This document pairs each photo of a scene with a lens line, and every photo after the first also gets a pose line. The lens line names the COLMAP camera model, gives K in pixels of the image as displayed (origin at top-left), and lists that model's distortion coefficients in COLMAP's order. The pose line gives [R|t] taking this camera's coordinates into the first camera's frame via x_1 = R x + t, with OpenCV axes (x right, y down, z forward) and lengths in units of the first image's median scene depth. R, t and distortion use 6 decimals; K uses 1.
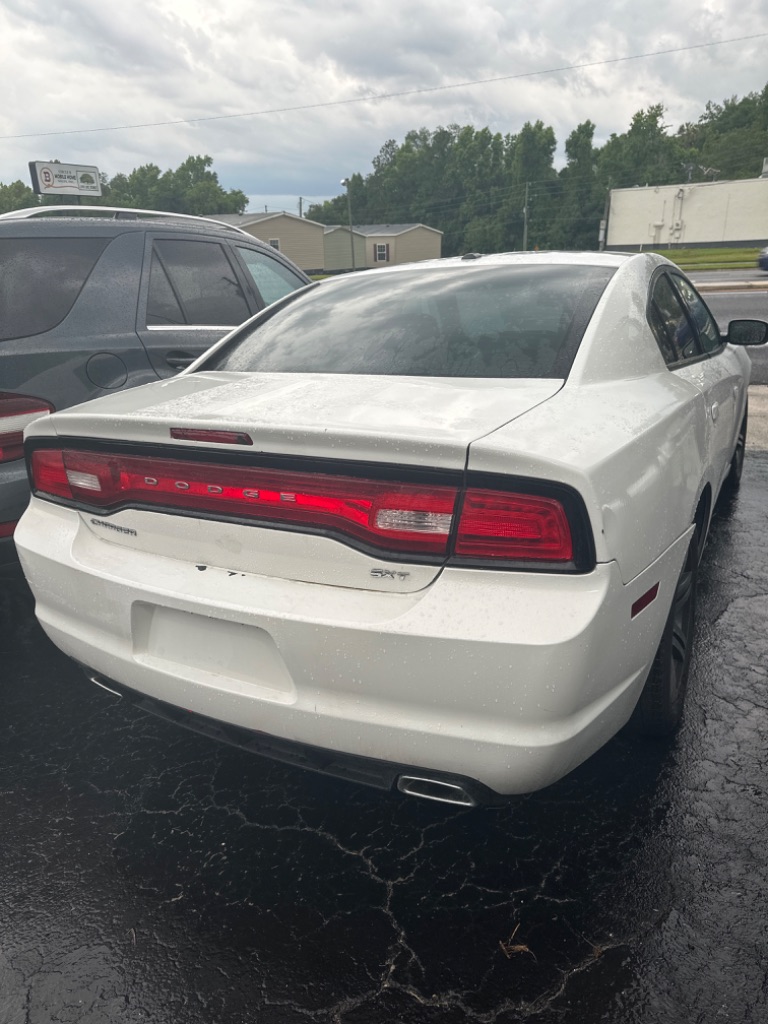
lens RADIAL K [[722.0, 0, 376.1], [0, 722.0, 508.6], [0, 0, 1]] dist [0.018715, -0.034717]
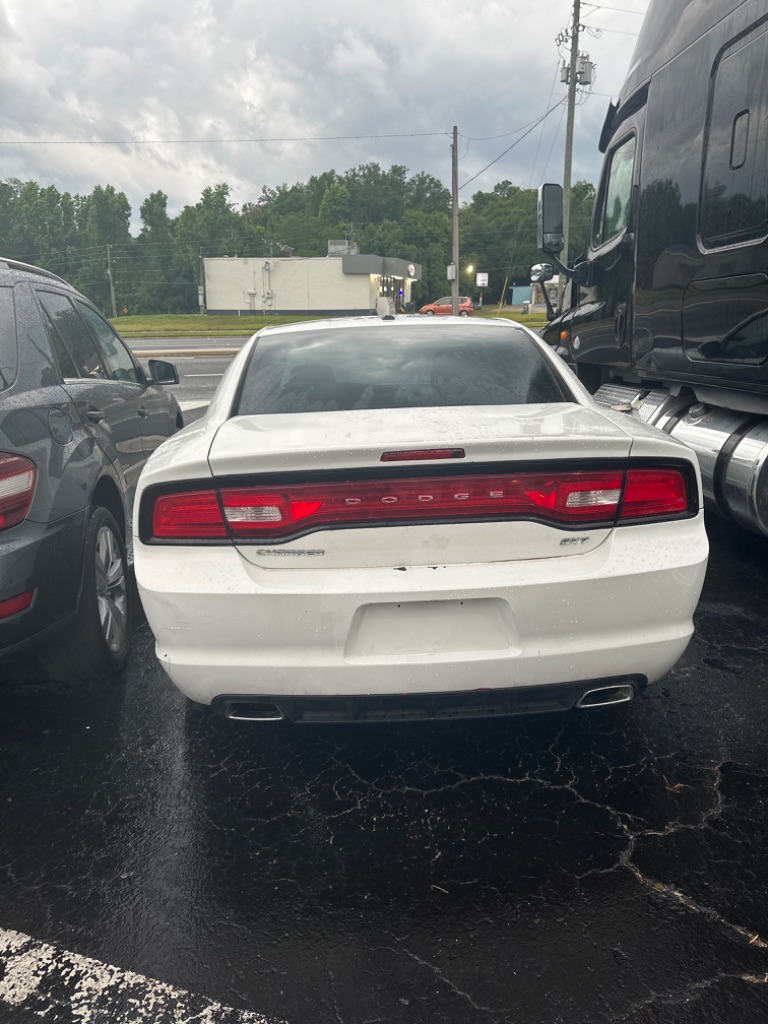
lens RADIAL K [[722.0, 0, 390.4], [0, 722.0, 504.4], [0, 0, 1]] dist [0.018715, -0.034717]
pose [[0.853537, -0.105691, 0.510201, -0.833512], [0.148668, 0.987905, -0.044063, 0.026429], [-0.499373, 0.113460, 0.858926, -0.014844]]
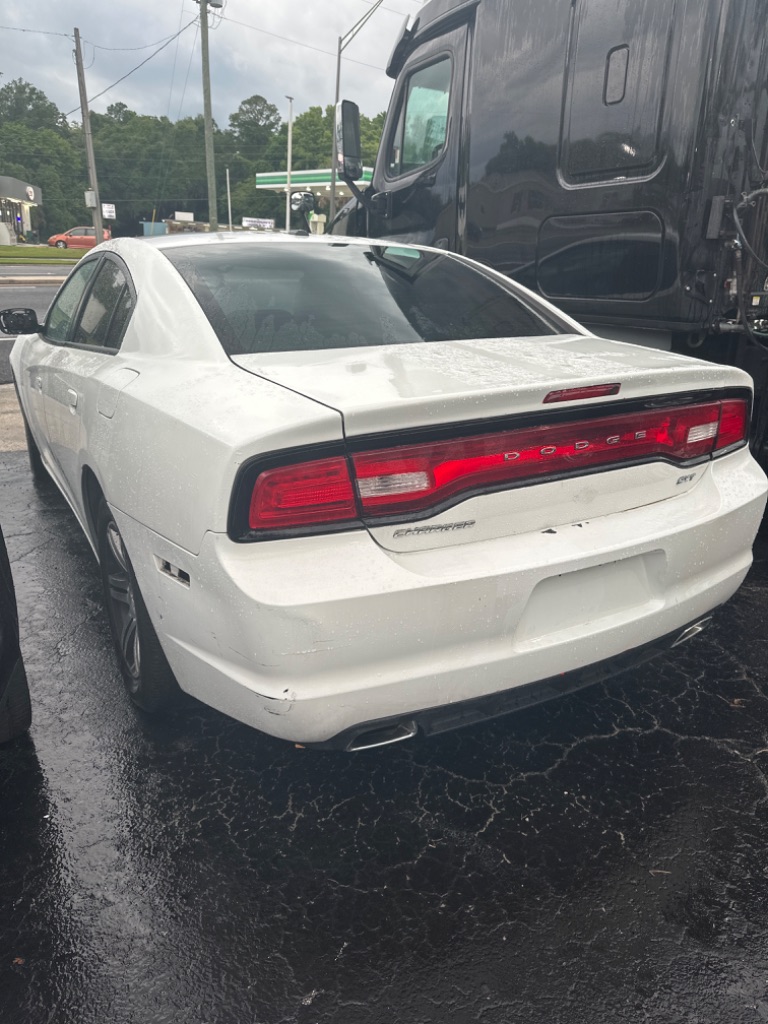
lens RADIAL K [[715.0, 0, 390.0], [0, 715.0, 506.4], [0, 0, 1]] dist [0.004105, -0.001841]
pose [[0.520001, -0.227948, 0.823188, -1.144331], [0.225454, 0.966185, 0.125127, -0.123229], [-0.823875, 0.120525, 0.553809, 0.618478]]
